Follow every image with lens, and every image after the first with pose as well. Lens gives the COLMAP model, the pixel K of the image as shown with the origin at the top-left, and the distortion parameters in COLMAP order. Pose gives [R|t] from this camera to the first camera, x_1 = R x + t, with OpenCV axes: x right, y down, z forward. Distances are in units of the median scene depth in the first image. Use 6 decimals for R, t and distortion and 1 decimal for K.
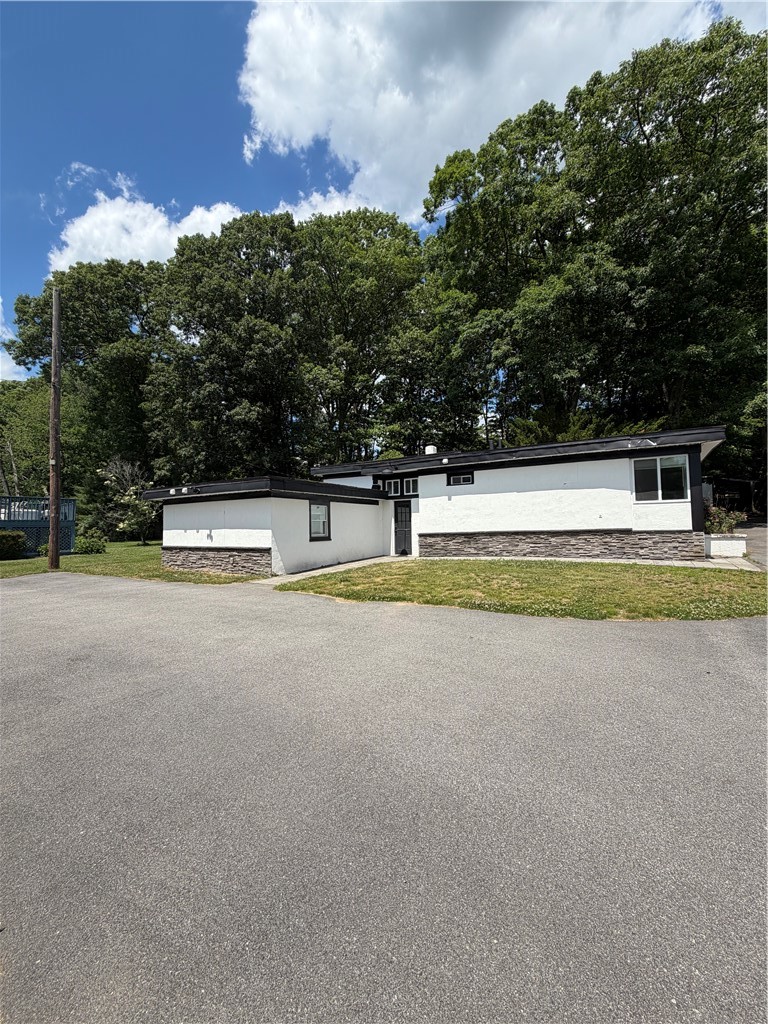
lens RADIAL K [[406.3, 0, 386.1], [0, 406.3, 507.5], [0, 0, 1]] dist [-0.001899, -0.000252]
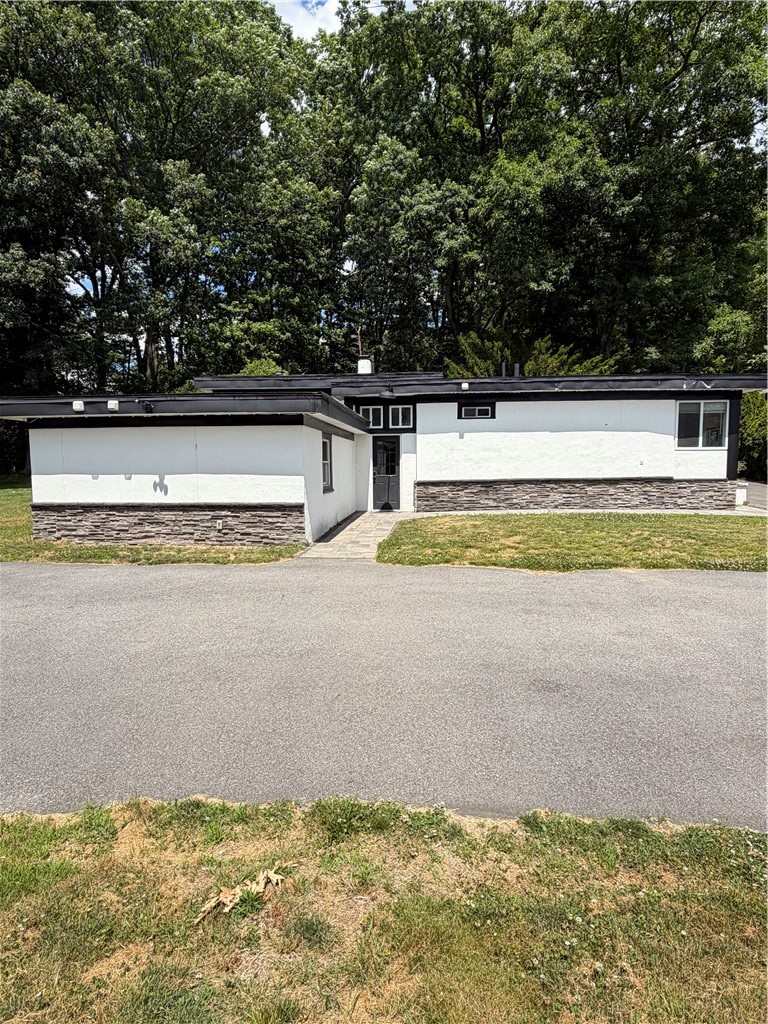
lens RADIAL K [[540.9, 0, 386.0], [0, 540.9, 512.2], [0, 0, 1]] dist [-0.006032, 0.001821]
pose [[0.903342, -0.022950, 0.428306, -0.449082], [-0.029883, 0.992774, 0.116221, 0.007180], [-0.427878, -0.117787, 0.896129, 0.137034]]
